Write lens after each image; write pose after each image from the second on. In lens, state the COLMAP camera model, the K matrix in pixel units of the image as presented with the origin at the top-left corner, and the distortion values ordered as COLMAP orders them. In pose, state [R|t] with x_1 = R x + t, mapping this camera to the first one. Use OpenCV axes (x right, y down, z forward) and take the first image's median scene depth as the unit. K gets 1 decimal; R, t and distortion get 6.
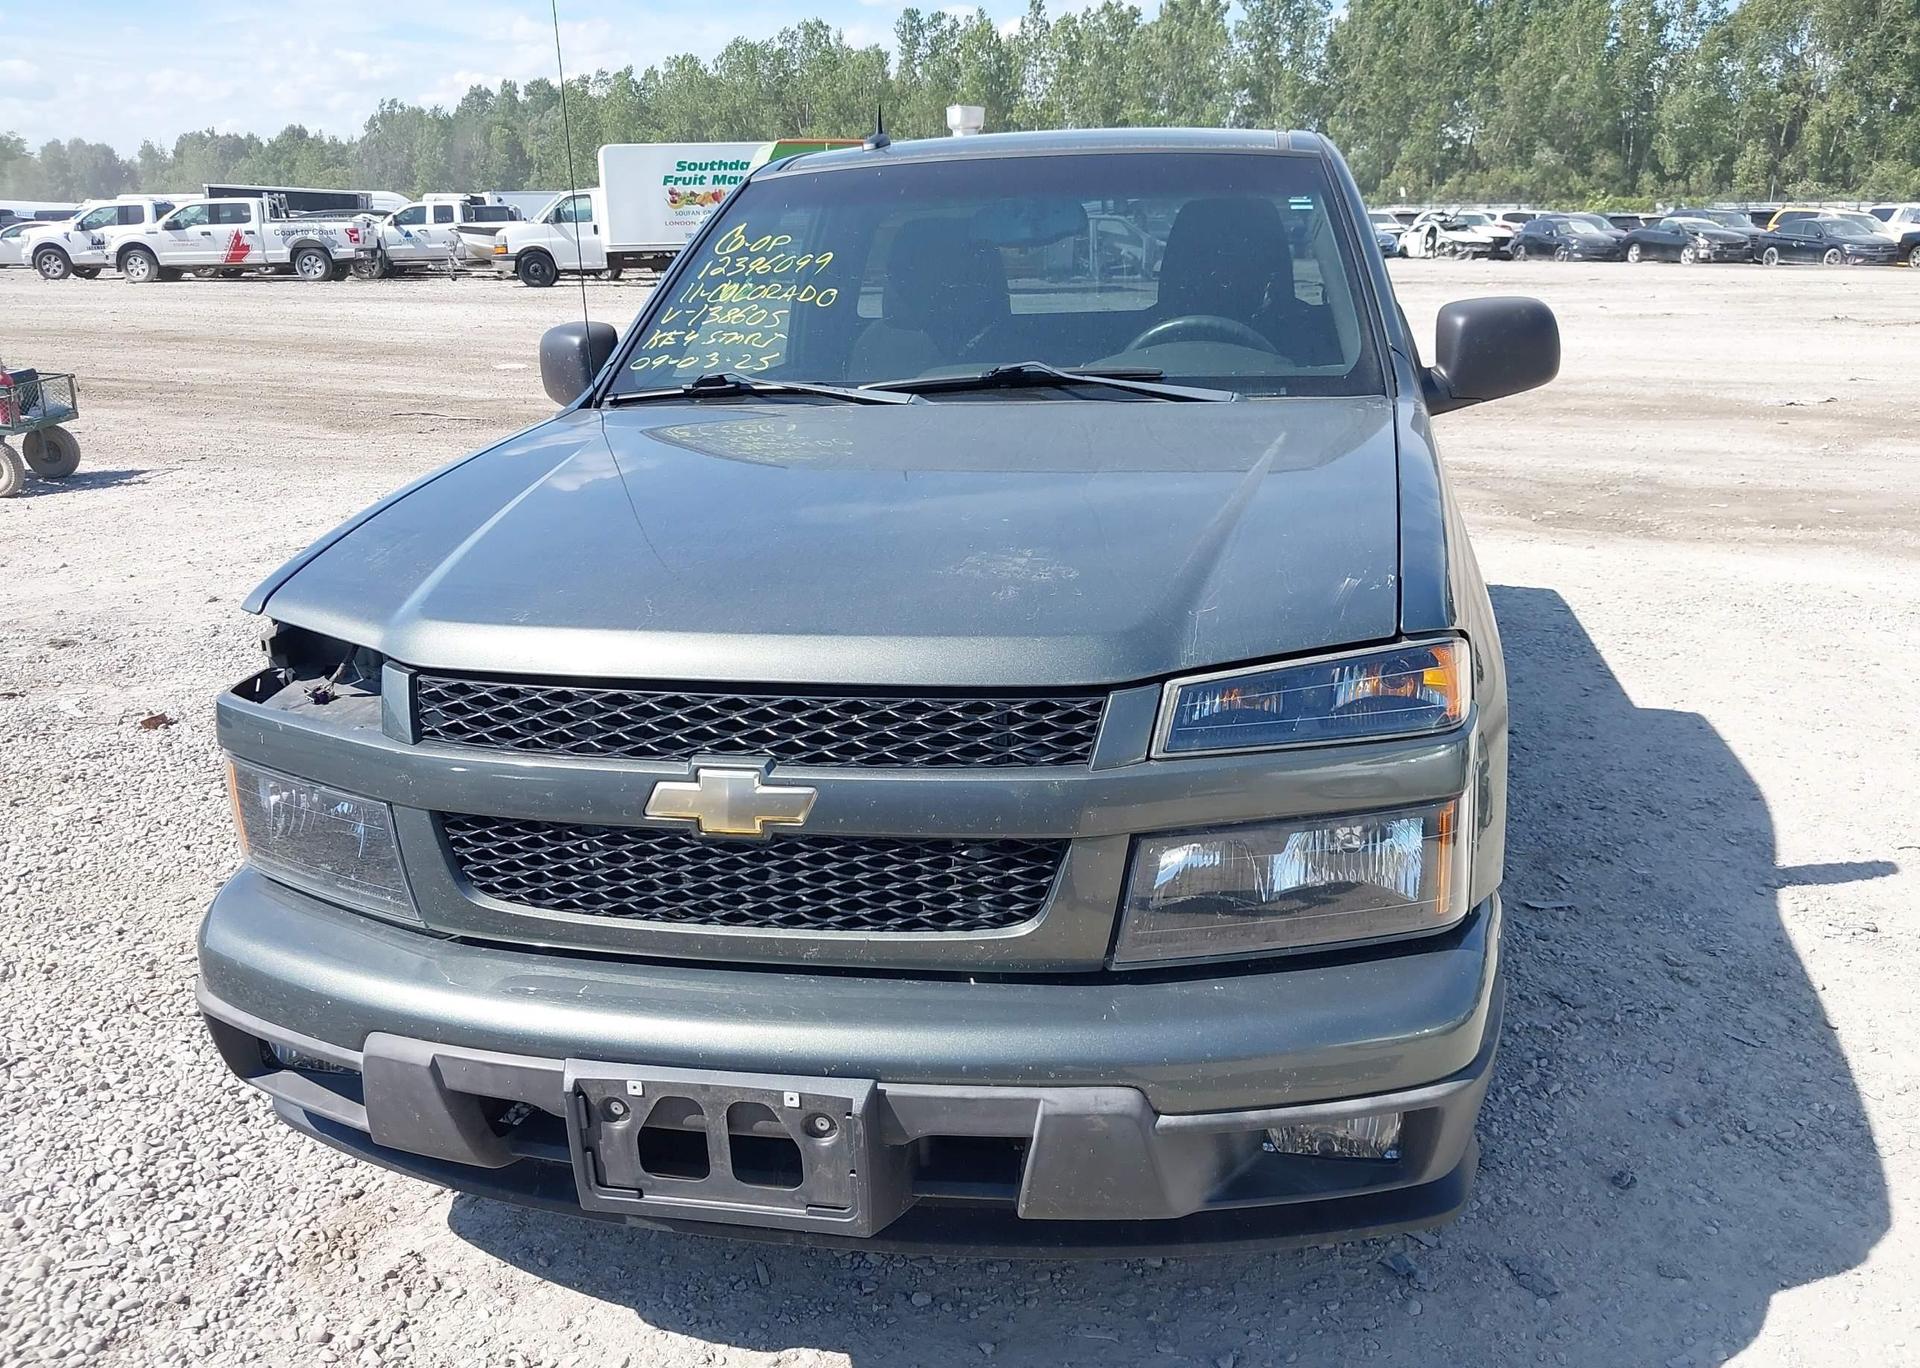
lens RADIAL K [[1581.3, 0, 958.0], [0, 1581.3, 713.3], [0, 0, 1]] dist [0.001615, -0.016216]
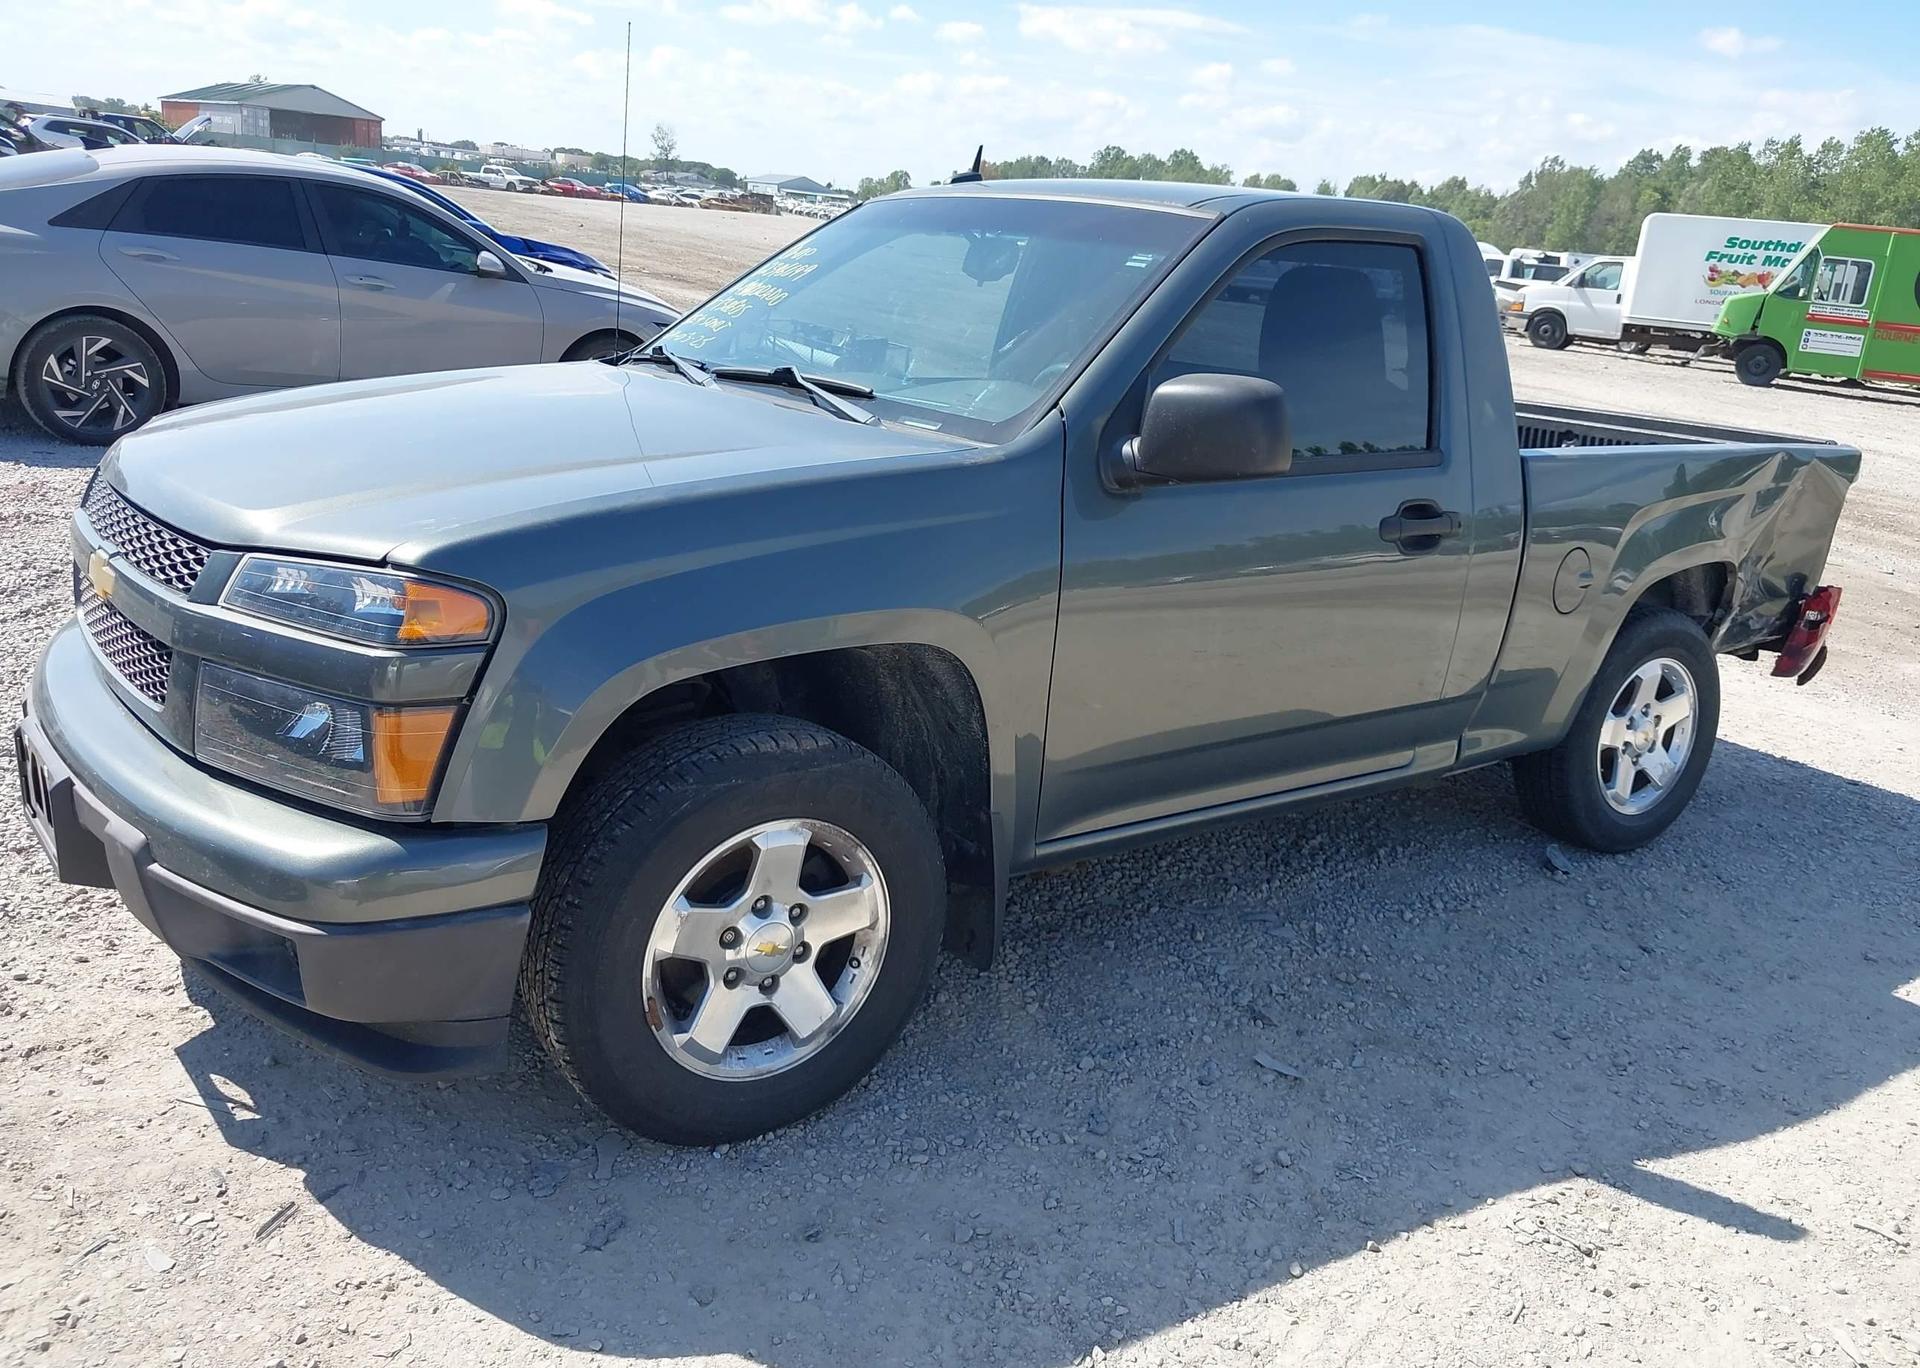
lens RADIAL K [[1589.6, 0, 972.6], [0, 1589.6, 724.3], [0, 0, 1]] dist [-0.009700, -0.002879]
pose [[0.753131, 0.272394, -0.598828, 0.122679], [-0.288947, 0.954718, 0.070879, -0.013094], [0.591019, 0.119648, 0.797735, 0.028174]]
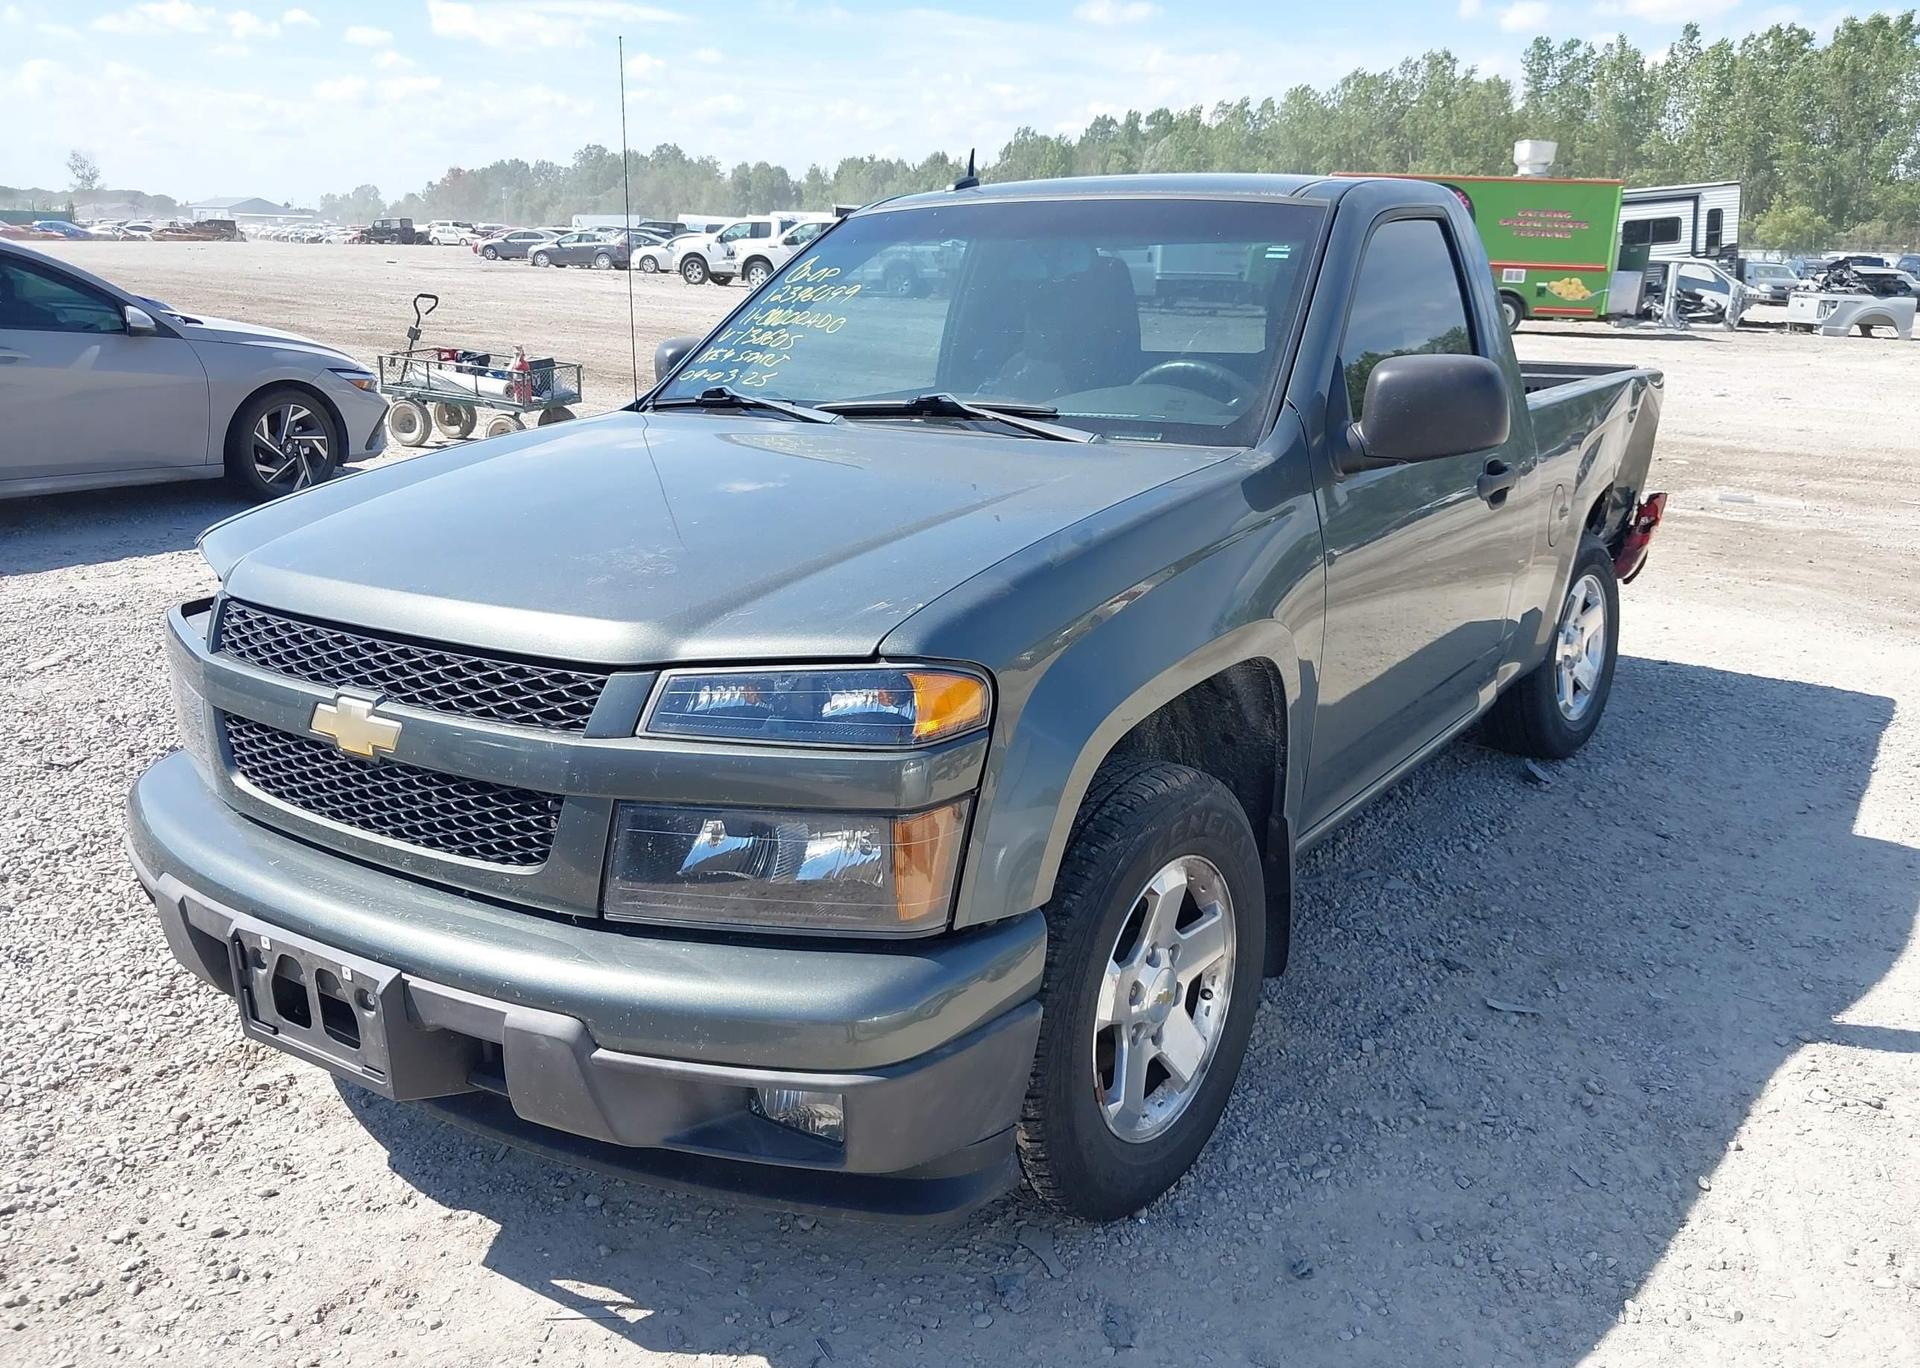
lens RADIAL K [[1589.6, 0, 972.6], [0, 1589.6, 724.3], [0, 0, 1]] dist [-0.009700, -0.002879]
pose [[0.928301, 0.133170, -0.347163, 0.064170], [-0.137066, 0.990471, 0.013432, -0.002393], [0.345643, 0.035115, 0.937709, 0.001400]]
